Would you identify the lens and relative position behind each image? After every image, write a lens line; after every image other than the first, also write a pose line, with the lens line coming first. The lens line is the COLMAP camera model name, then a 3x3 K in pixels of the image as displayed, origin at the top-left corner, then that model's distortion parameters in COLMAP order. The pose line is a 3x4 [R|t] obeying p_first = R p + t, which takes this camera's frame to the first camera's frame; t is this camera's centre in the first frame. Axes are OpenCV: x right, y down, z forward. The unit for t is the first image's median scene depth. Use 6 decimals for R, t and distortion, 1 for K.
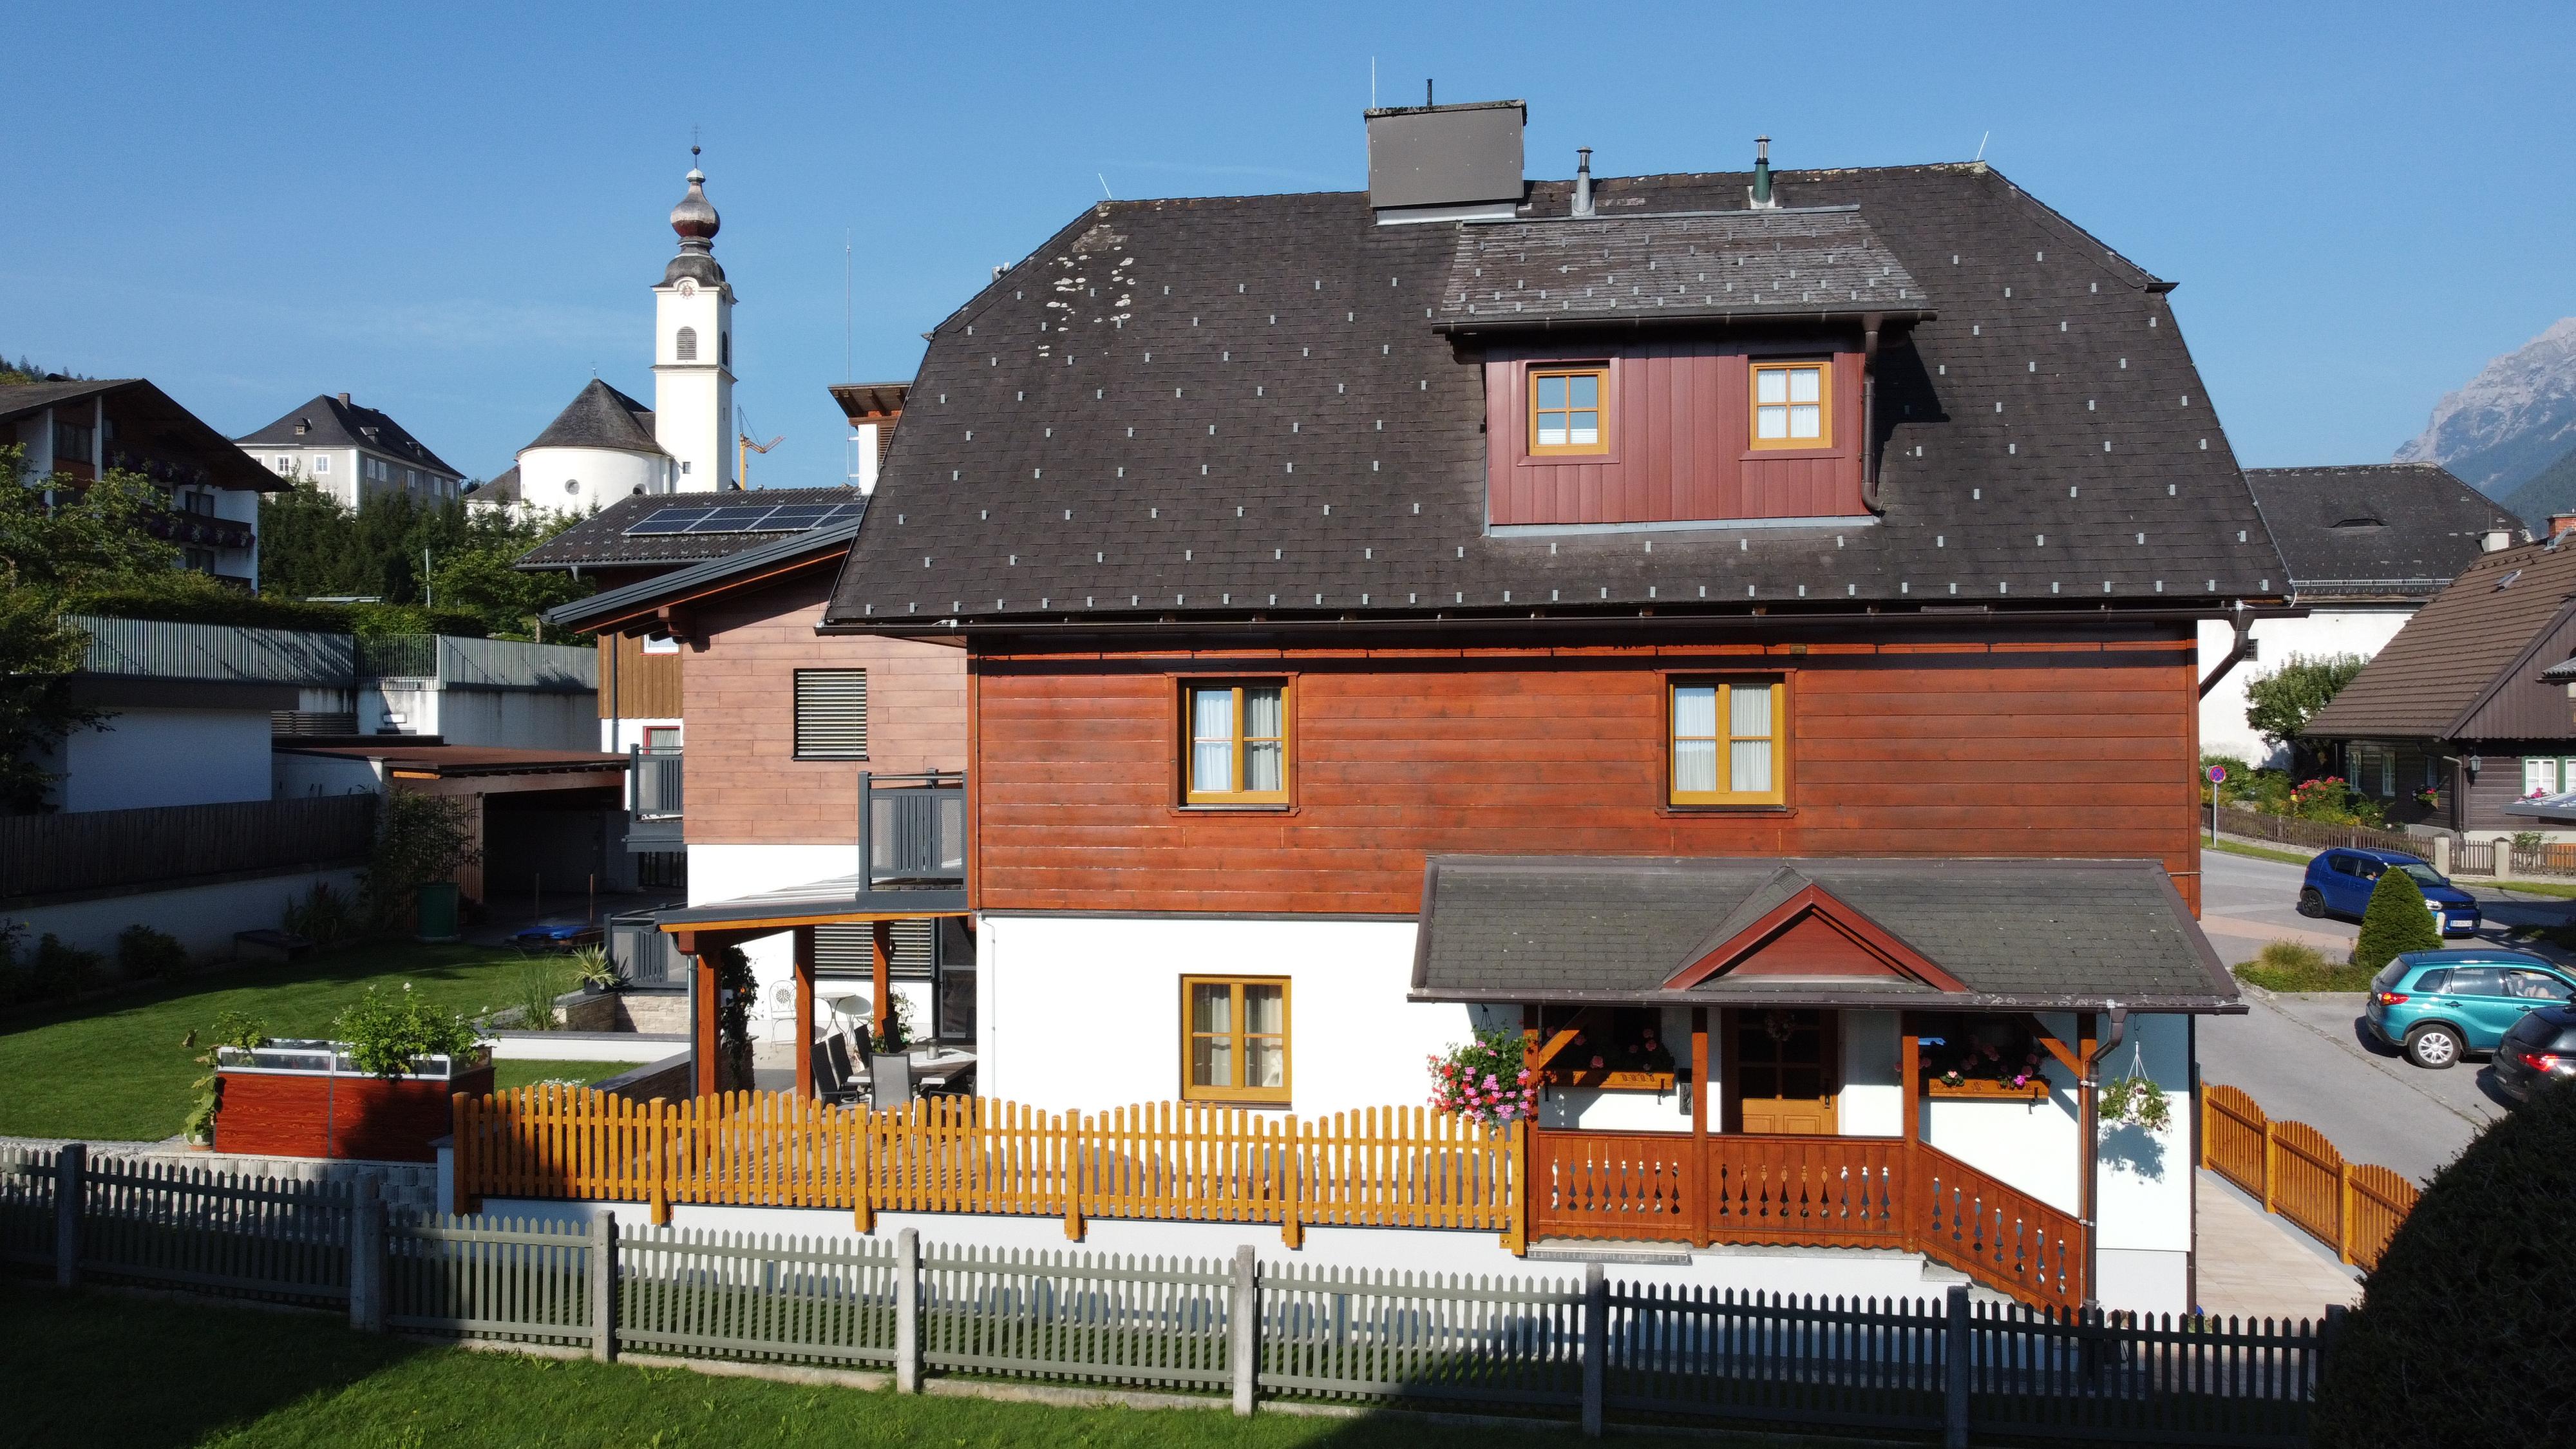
lens RADIAL K [[1931.8, 0, 1290.9], [0, 1931.8, 721.6], [0, 0, 1]] dist [-0.008092, -0.006054]
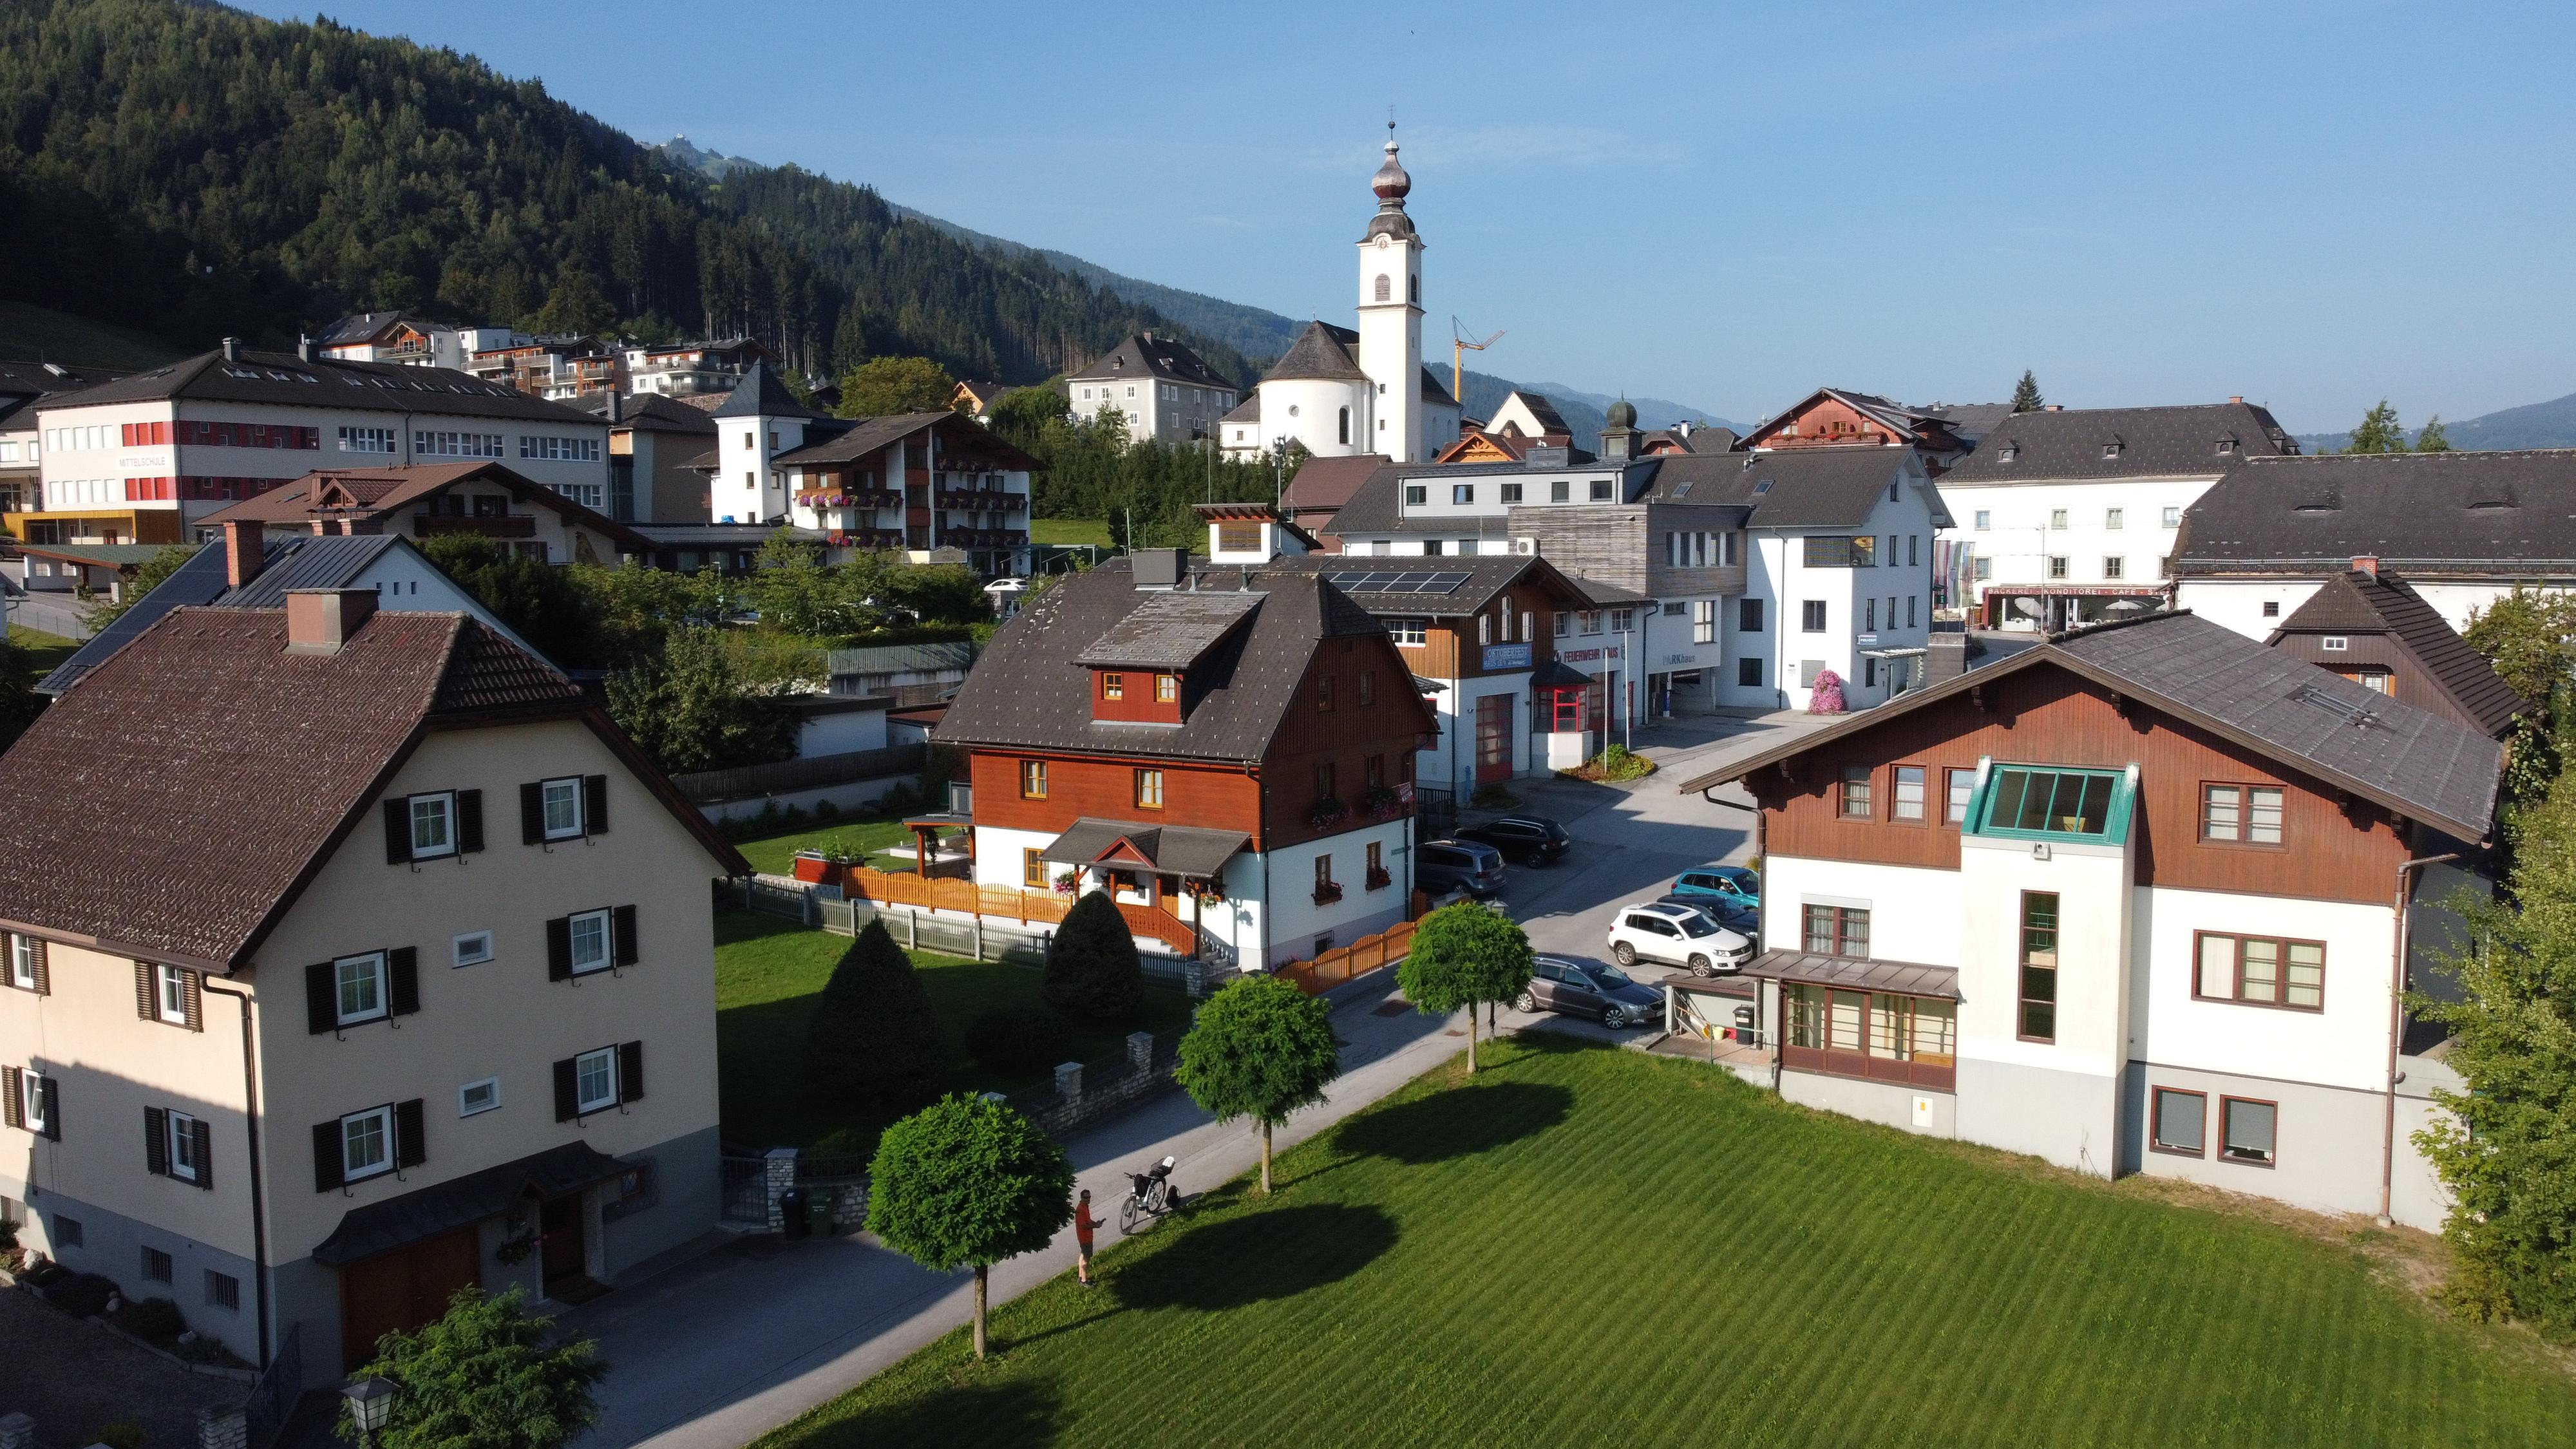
lens RADIAL K [[1825.6, 0, 1275.4], [0, 1825.6, 724.9], [0, 0, 1]] dist [-0.018189, 0.003113]
pose [[0.911852, 0.034034, -0.409106, 0.904406], [0.004795, 0.995607, 0.093513, -0.208027], [0.410491, -0.087232, 0.907683, -0.933578]]
